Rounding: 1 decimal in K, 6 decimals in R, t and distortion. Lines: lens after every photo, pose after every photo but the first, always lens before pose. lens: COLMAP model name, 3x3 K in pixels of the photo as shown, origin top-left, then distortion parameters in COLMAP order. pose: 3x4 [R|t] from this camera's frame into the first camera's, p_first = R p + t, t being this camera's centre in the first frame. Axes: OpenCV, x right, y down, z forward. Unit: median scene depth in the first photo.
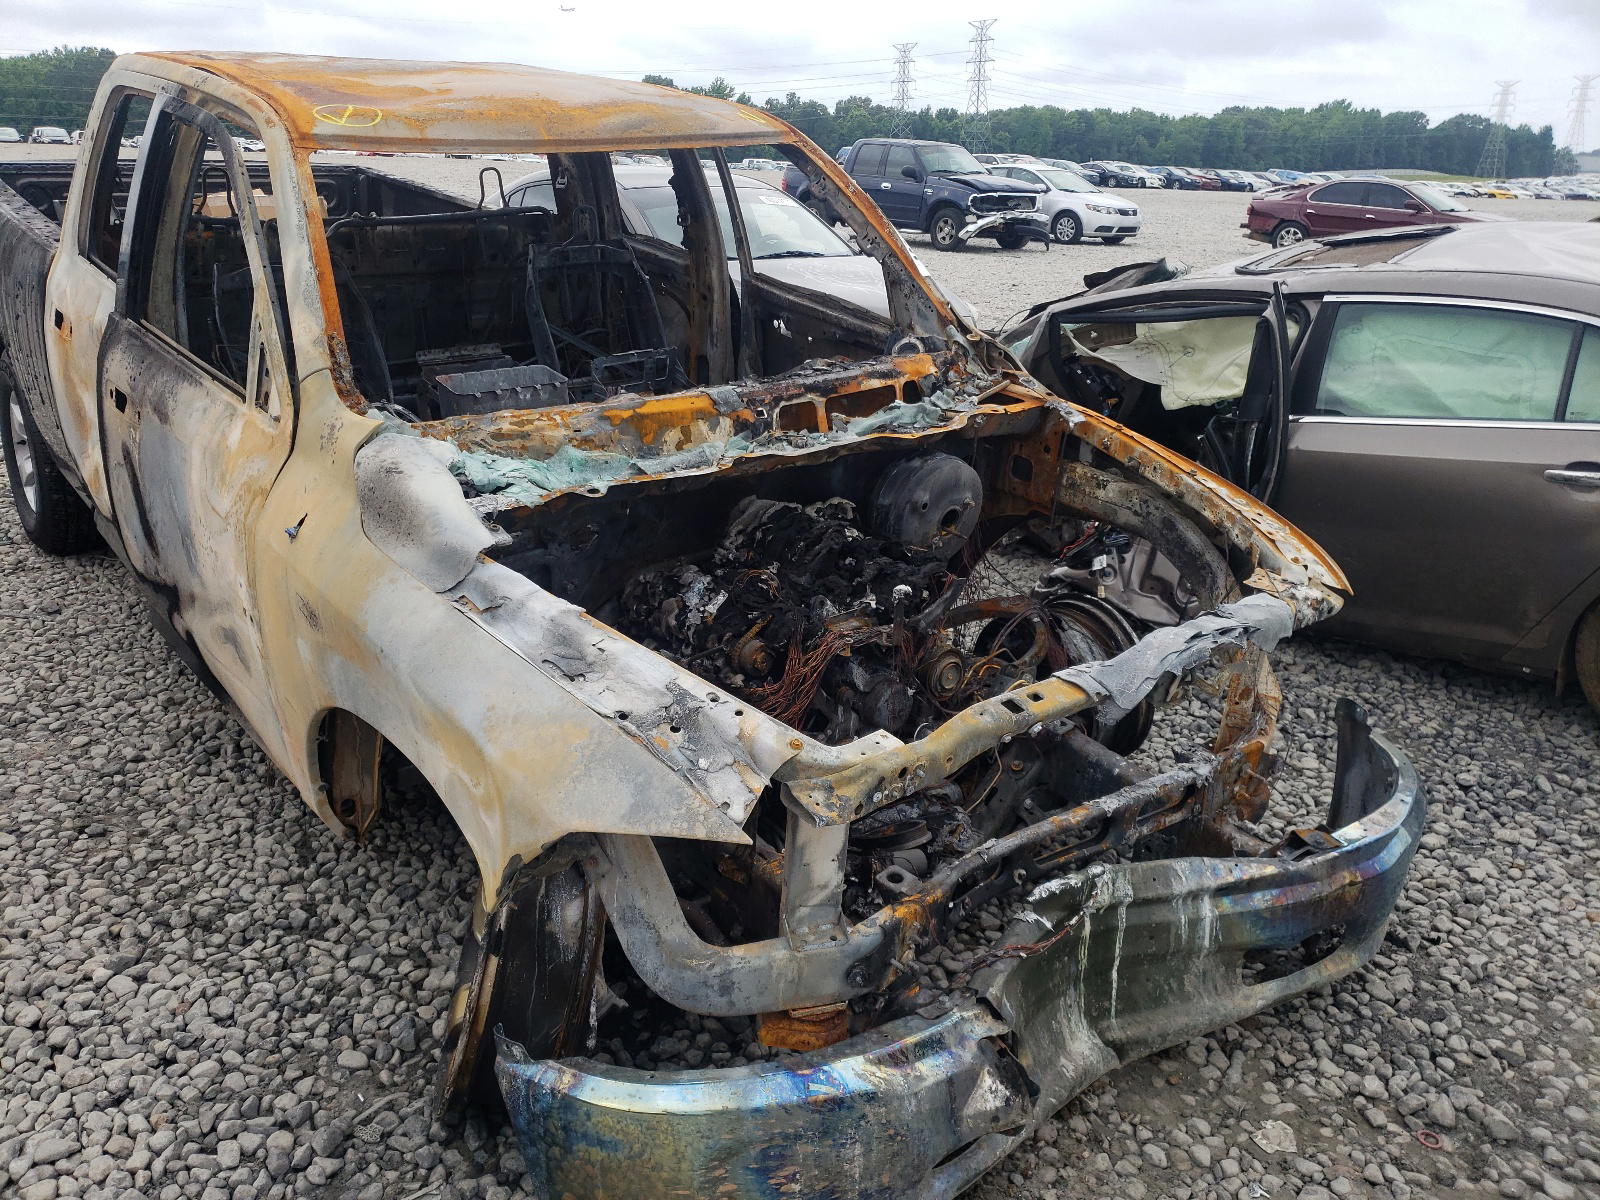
lens RADIAL K [[1209.2, 0, 789.0], [0, 1209.2, 595.2], [0, 0, 1]] dist [0.005796, 0.003842]
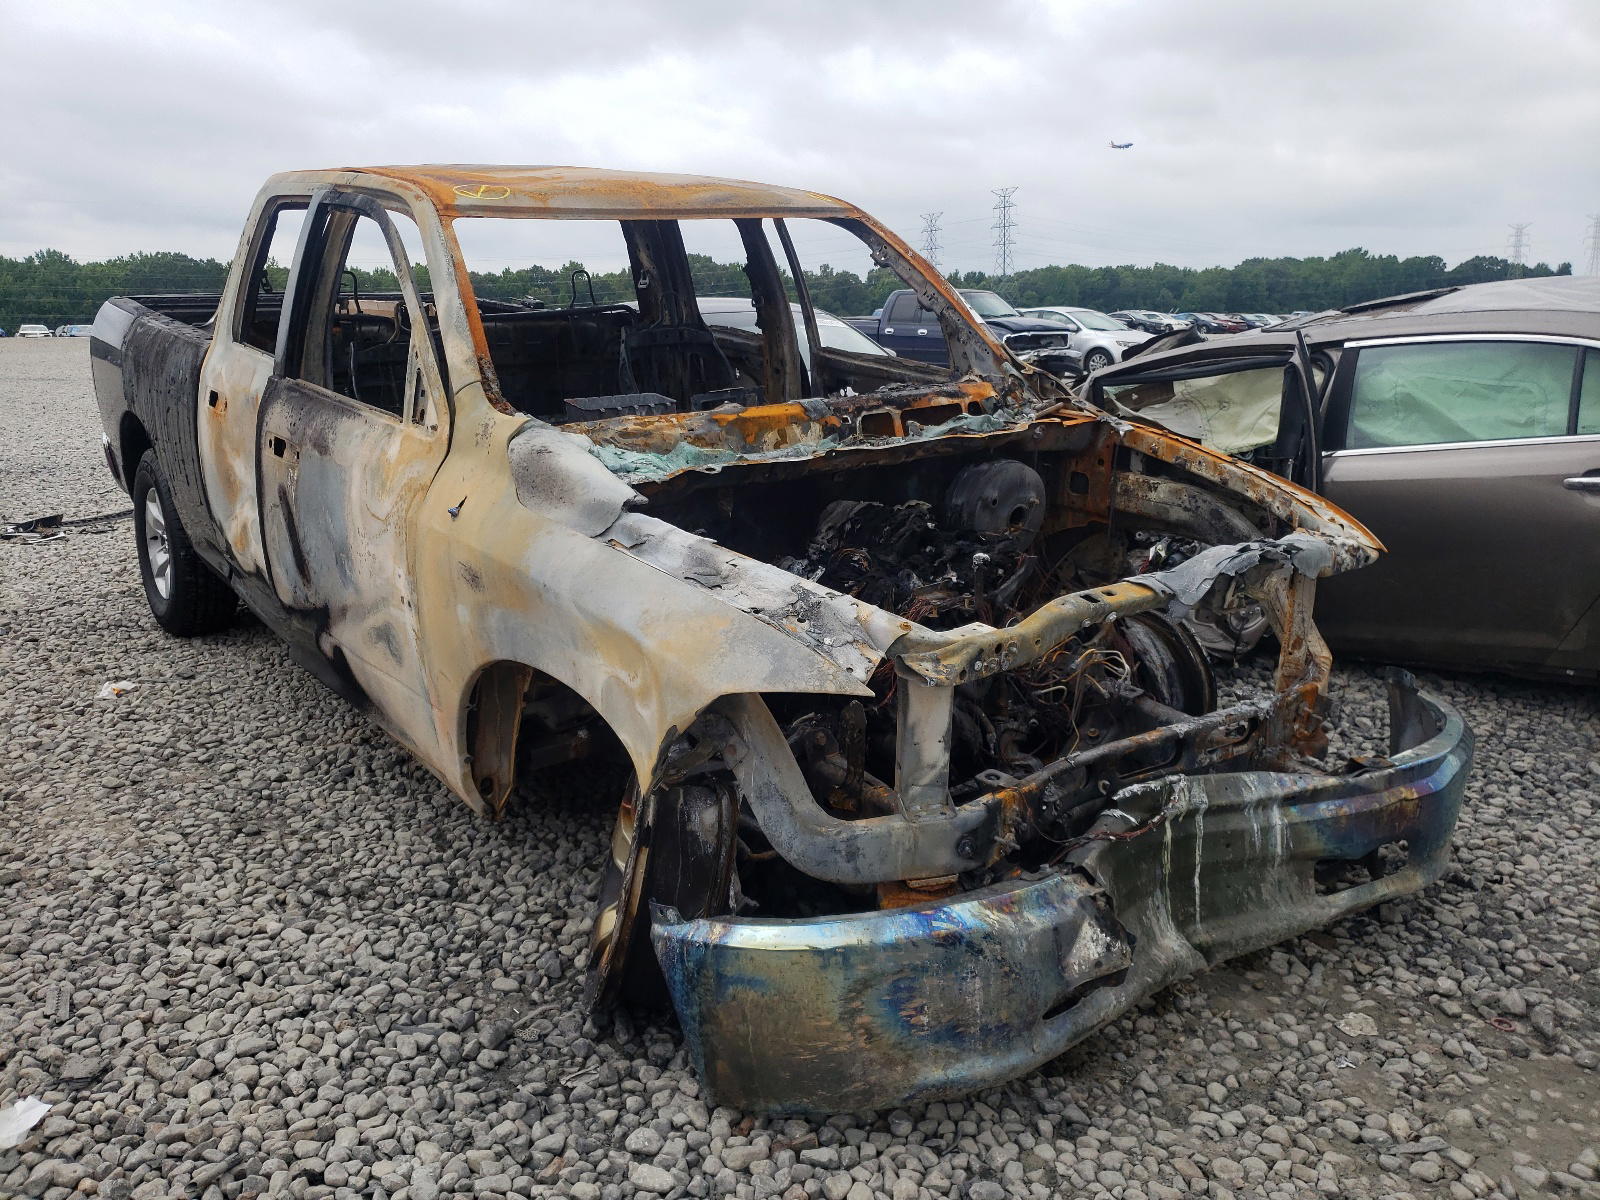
lens RADIAL K [[1209.2, 0, 806.6], [0, 1209.2, 597.9], [0, 0, 1]] dist [0.005796, 0.003842]
pose [[0.998928, -0.039458, -0.024192, -0.043885], [0.036213, 0.991819, -0.122405, 0.169486], [0.028824, 0.121397, 0.992185, -0.120011]]
